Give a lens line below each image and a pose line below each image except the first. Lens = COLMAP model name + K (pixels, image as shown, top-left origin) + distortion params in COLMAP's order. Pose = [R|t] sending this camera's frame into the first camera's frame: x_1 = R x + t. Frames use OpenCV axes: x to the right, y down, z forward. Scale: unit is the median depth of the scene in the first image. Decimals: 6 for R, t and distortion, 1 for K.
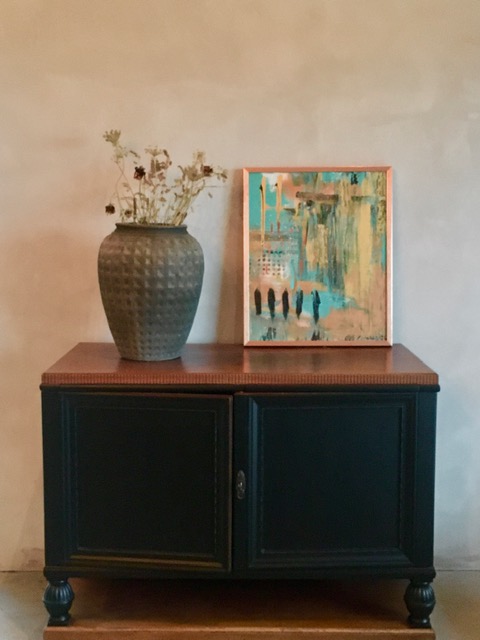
lens RADIAL K [[807.1, 0, 243.9], [0, 807.1, 321.2], [0, 0, 1]] dist [0.194473, 0.000000]
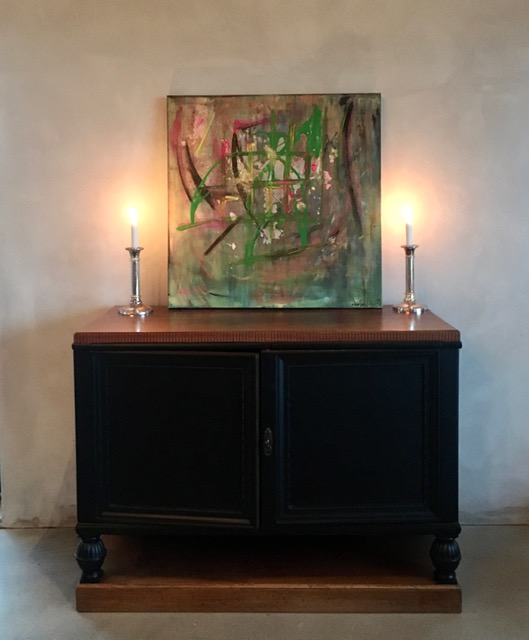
lens RADIAL K [[536.0, 0, 265.6], [0, 536.0, 317.8], [0, 0, 1]] dist [0.077313, 0.018098]
pose [[0.999877, -0.009259, -0.012628, 0.003054], [0.008321, 0.997338, -0.072435, 0.093452], [0.013265, 0.072322, 0.997293, 0.310846]]
